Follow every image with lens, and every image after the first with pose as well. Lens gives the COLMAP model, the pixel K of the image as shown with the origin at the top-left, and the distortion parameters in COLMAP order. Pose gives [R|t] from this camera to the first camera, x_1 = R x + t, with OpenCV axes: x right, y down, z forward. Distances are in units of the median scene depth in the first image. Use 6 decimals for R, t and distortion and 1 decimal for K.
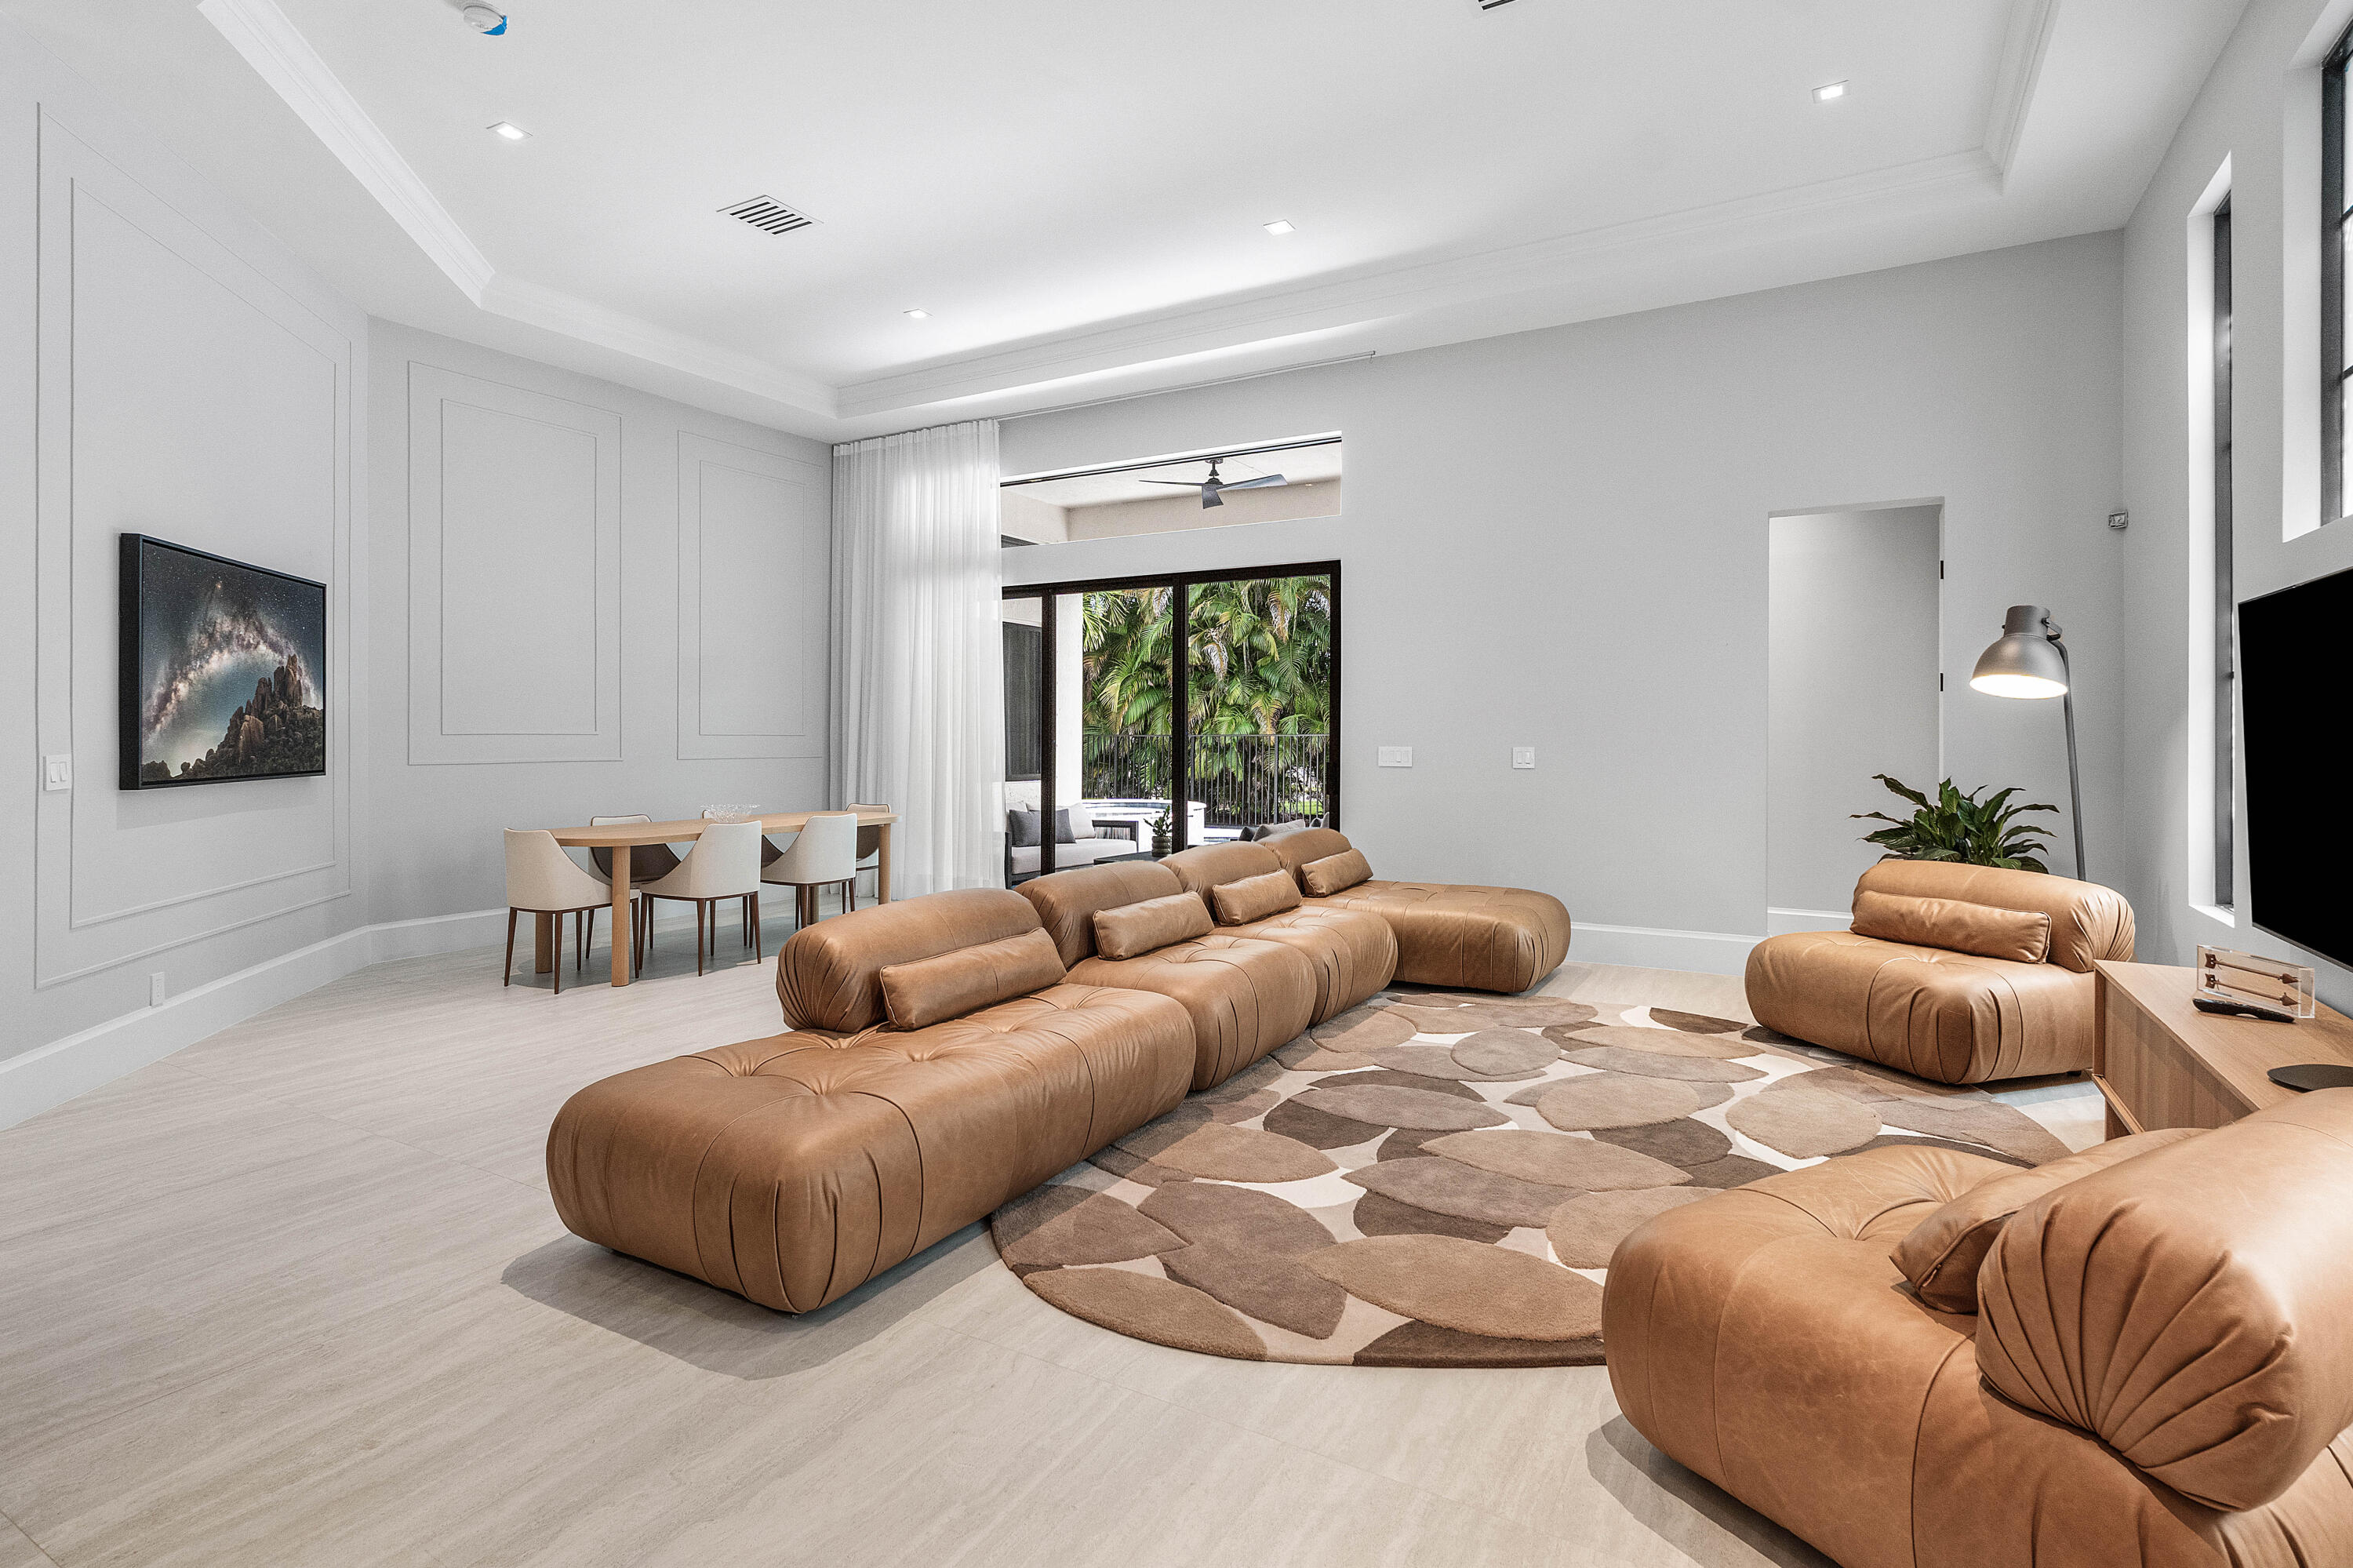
lens RADIAL K [[1149.5, 0, 1194.1], [0, 1149.5, 737.2], [0, 0, 1]] dist [0.003128, 0.001341]
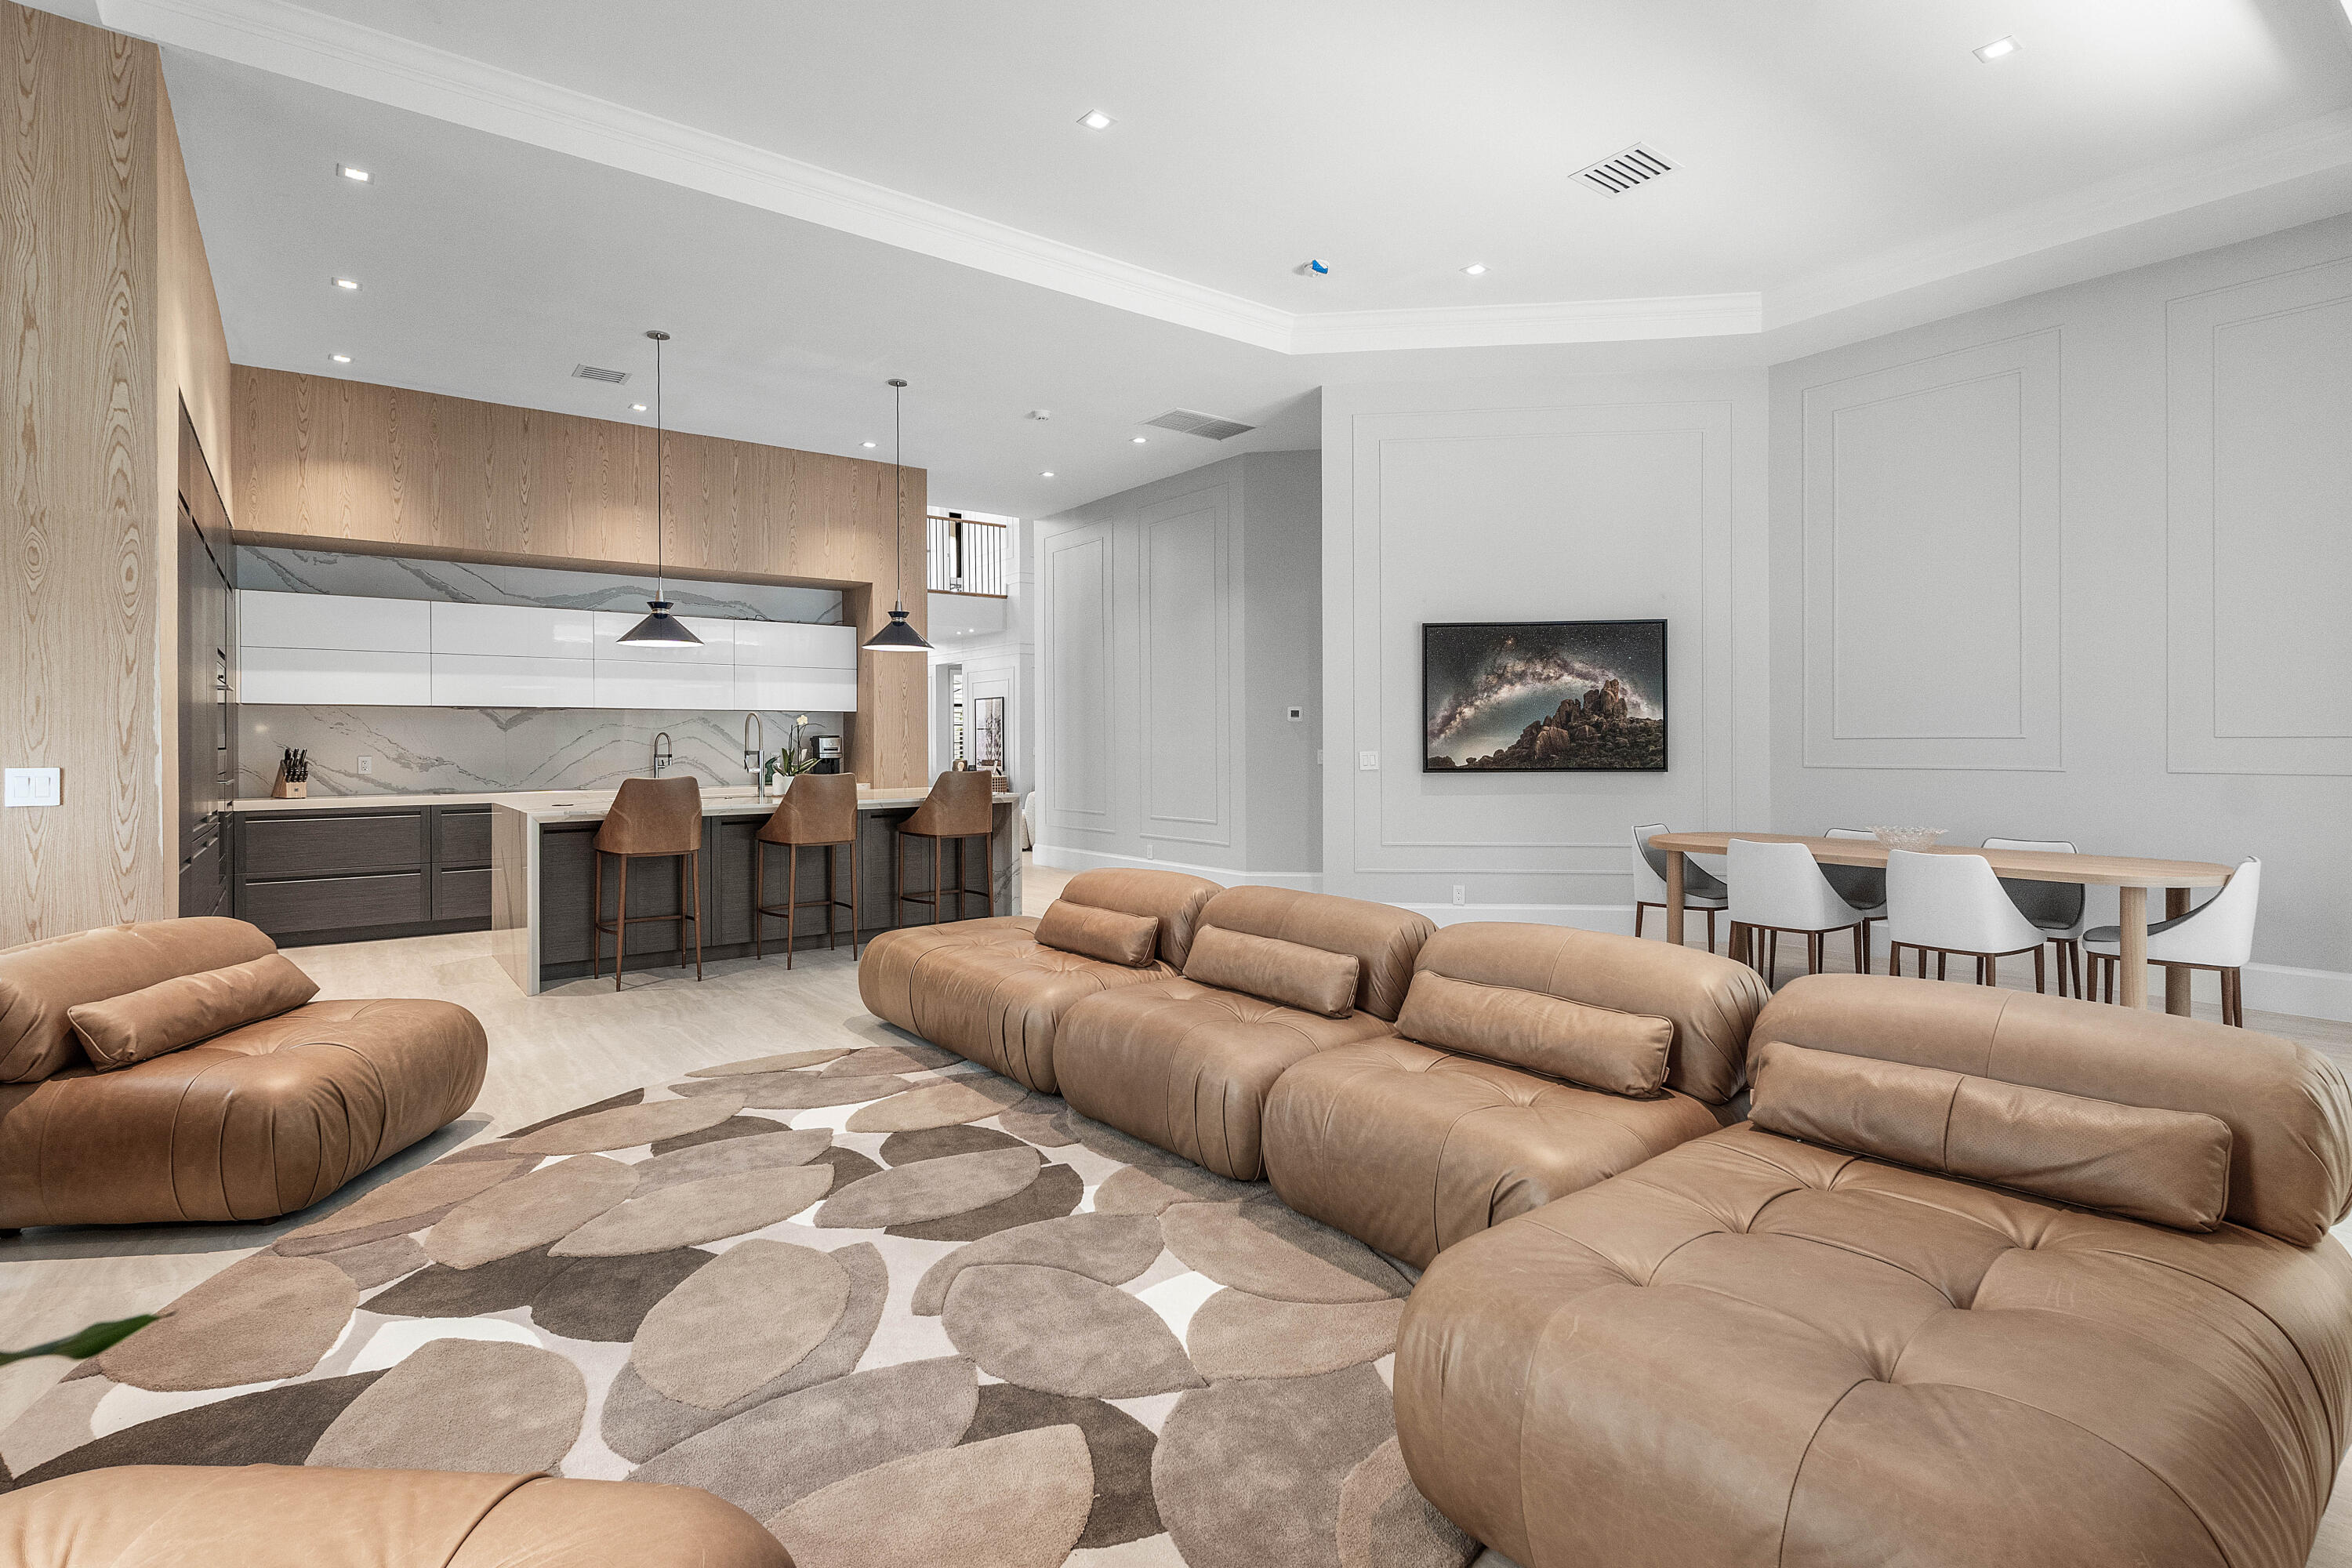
lens RADIAL K [[1149.0, 0, 1193.6], [0, 1149.0, 737.2], [0, 0, 1]] dist [0.003128, 0.001341]
pose [[-0.396059, -0.004746, -0.918213, 0.668439], [0.001095, 0.999983, -0.005641, 0.002001], [0.918225, -0.003240, -0.396047, 1.153328]]
